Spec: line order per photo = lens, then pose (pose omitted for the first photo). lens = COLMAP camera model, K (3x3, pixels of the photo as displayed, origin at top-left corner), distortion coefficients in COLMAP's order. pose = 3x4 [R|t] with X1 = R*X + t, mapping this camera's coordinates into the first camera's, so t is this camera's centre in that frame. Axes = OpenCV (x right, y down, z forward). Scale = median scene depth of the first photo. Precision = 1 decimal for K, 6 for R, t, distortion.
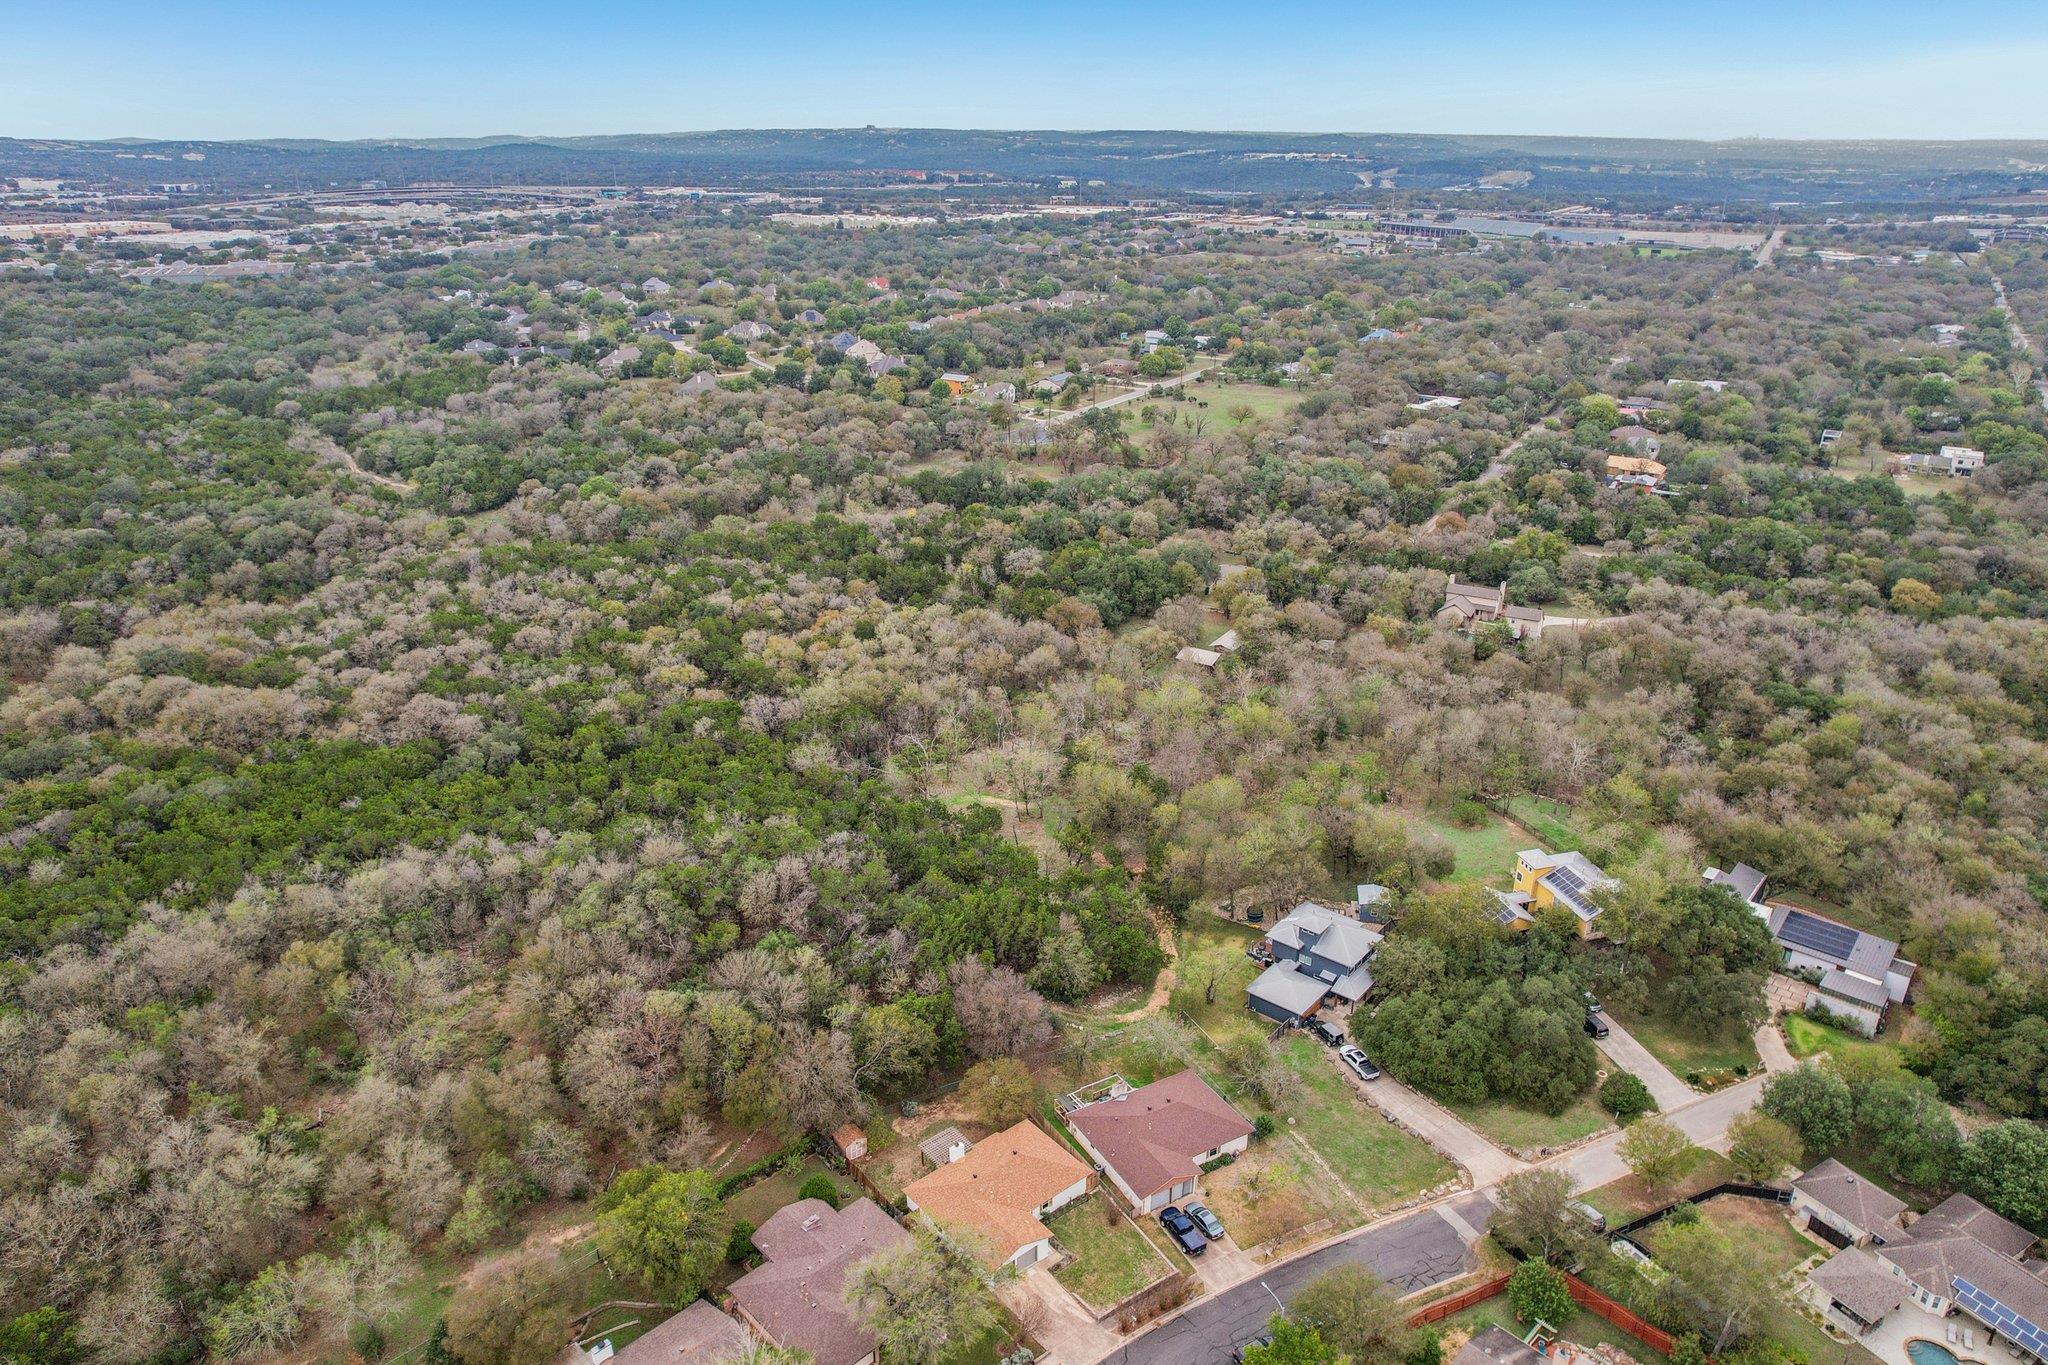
lens RADIAL K [[1338.0, 0, 1036.5], [0, 1338.0, 679.3], [0, 0, 1]] dist [-0.070558, 0.060811]
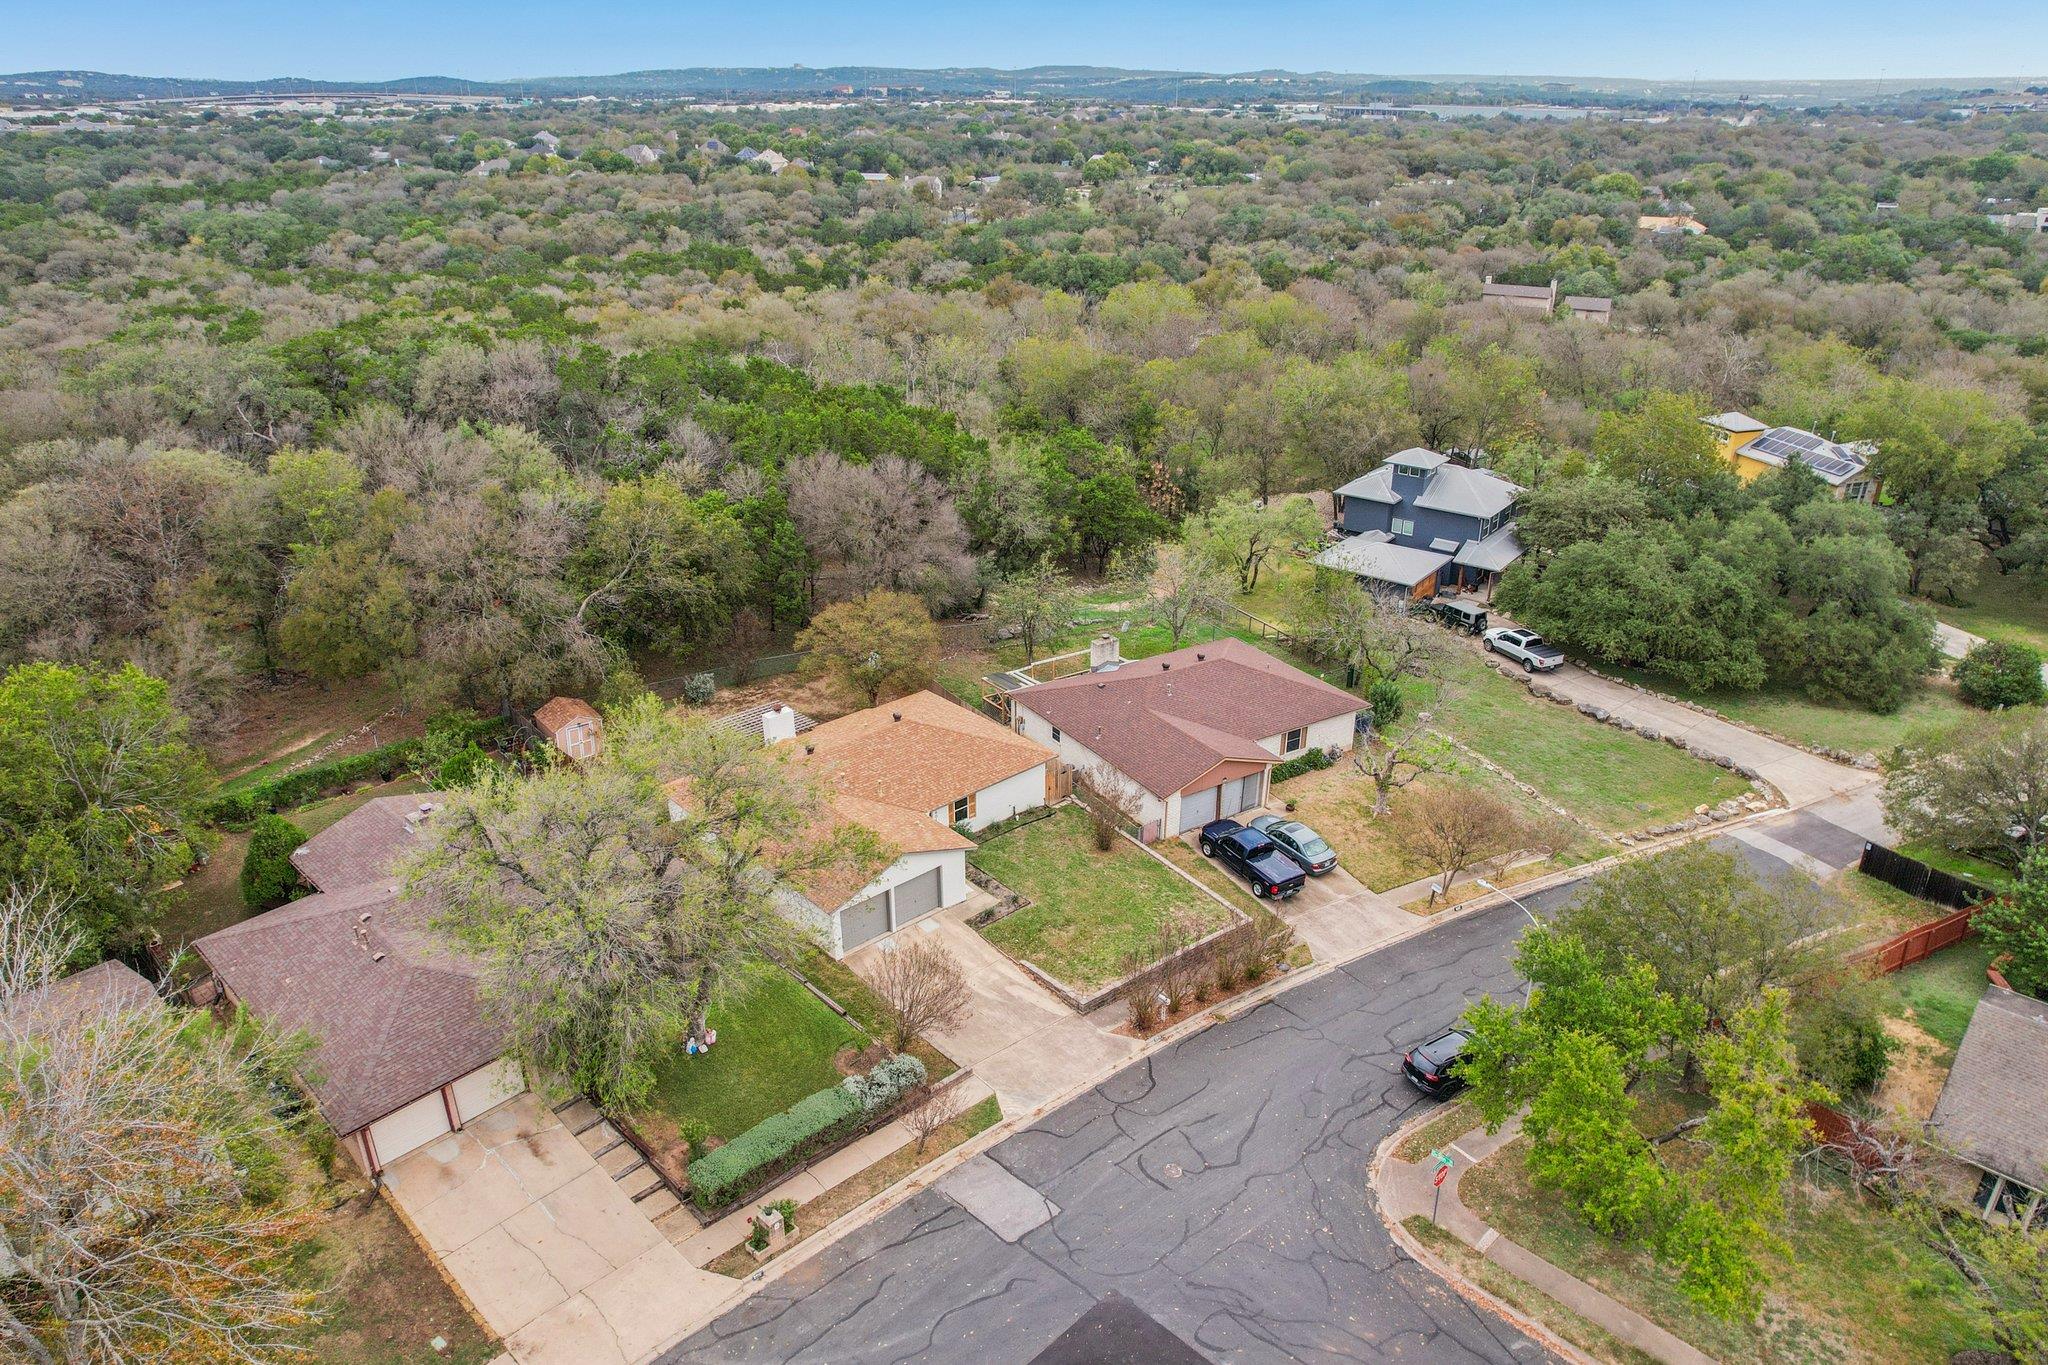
lens RADIAL K [[1338.0, 0, 1026.1], [0, 1338.0, 704.7], [0, 0, 1]] dist [-0.070558, 0.060811]
pose [[0.999273, -0.016922, 0.034161, 0.007942], [0.015219, 0.998657, 0.049526, 0.186611], [-0.034953, -0.048971, 0.998188, 0.292337]]
